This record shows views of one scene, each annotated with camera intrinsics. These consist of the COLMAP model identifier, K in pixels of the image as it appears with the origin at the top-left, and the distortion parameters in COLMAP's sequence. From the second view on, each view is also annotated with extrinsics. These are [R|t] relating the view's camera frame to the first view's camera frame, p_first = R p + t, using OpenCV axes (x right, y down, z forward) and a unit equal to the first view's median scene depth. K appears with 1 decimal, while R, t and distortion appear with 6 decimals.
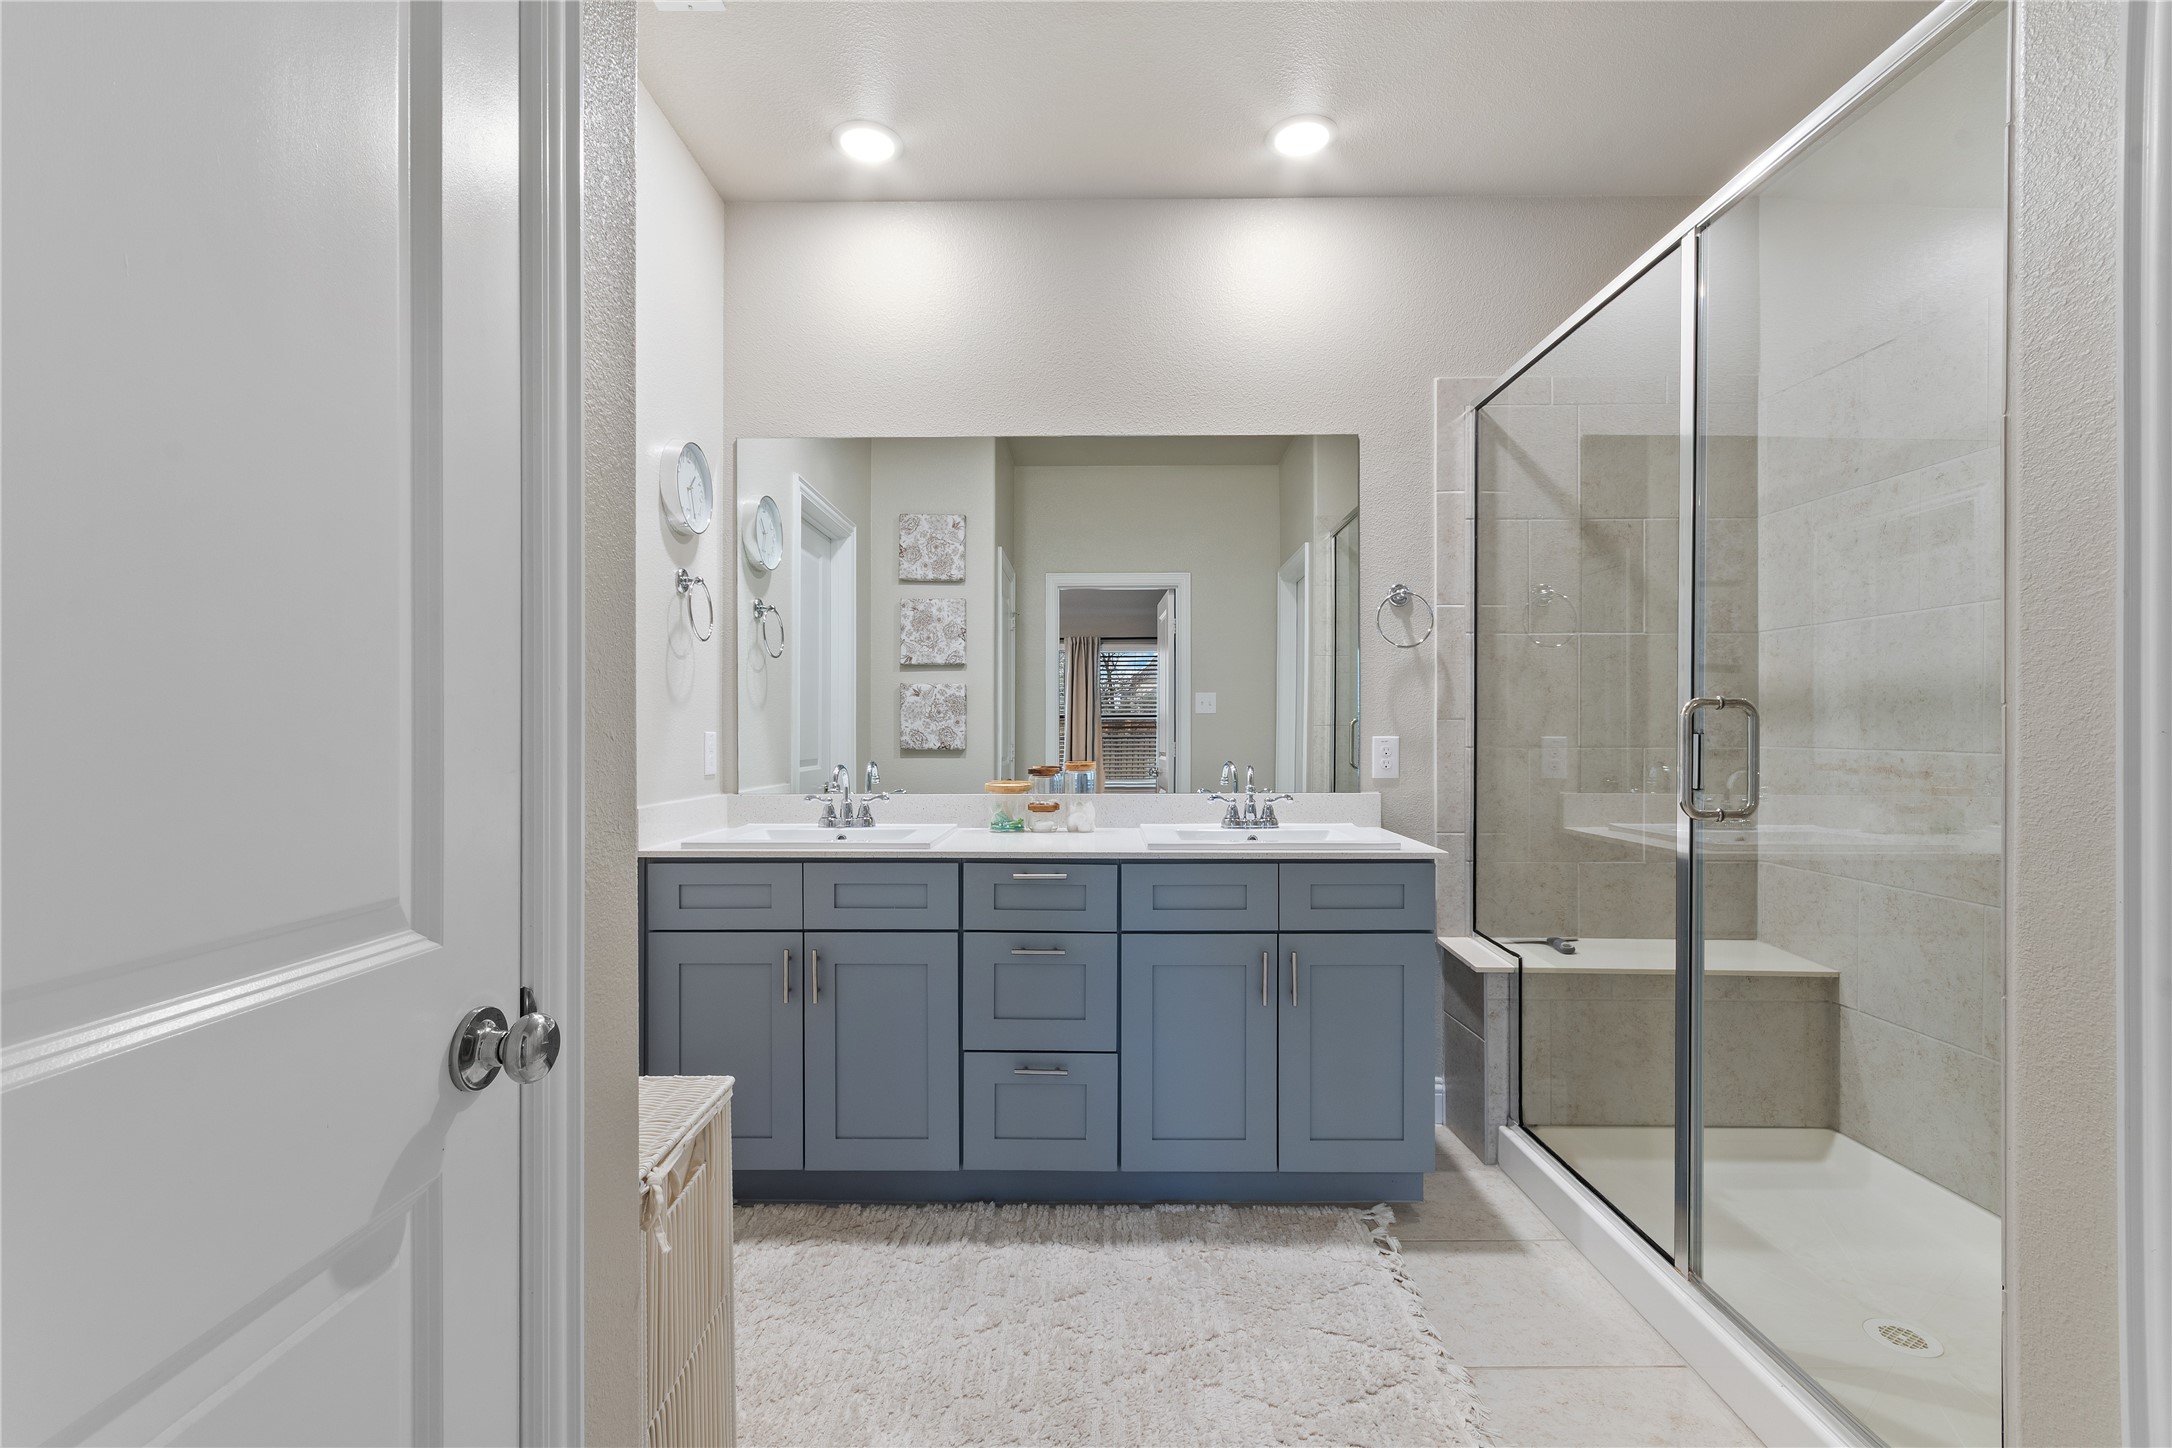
lens RADIAL K [[965.4, 0, 1077.7], [0, 965.4, 728.1], [0, 0, 1]] dist [0.000888, 0.000020]
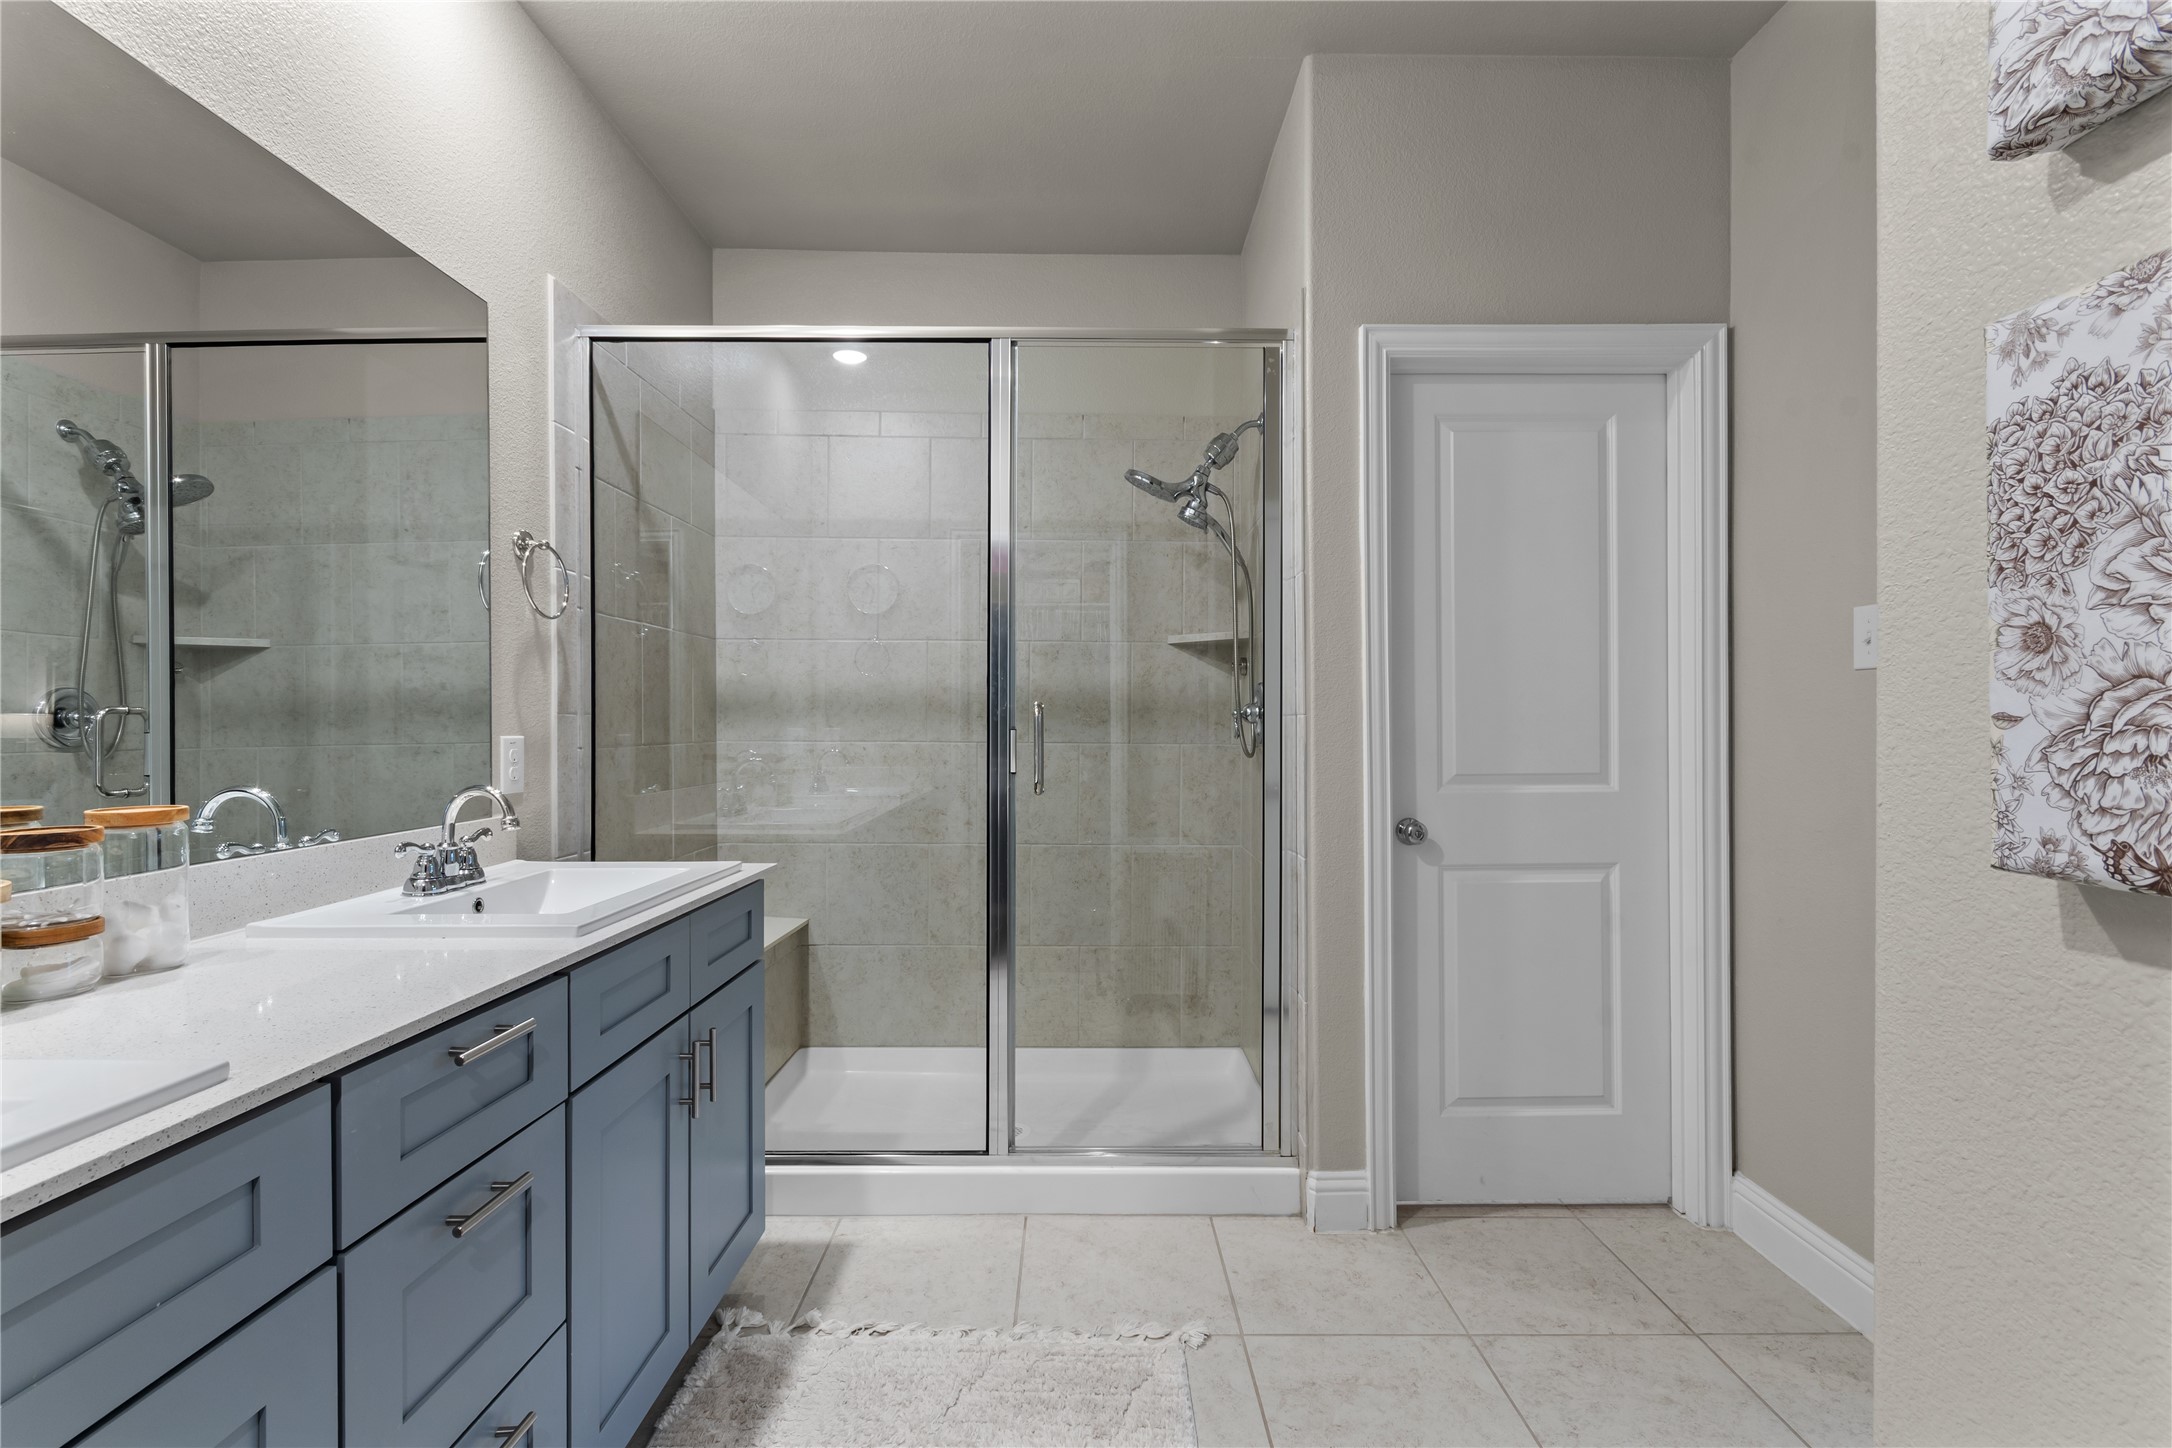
lens RADIAL K [[965.4, 0, 1077.7], [0, 965.4, 728.1], [0, 0, 1]] dist [0.000888, 0.000020]
pose [[-0.013524, -0.002983, 0.999904, -0.466908], [-0.003107, 0.999991, 0.002941, -0.000795], [-0.999904, -0.003067, -0.013533, 0.663067]]
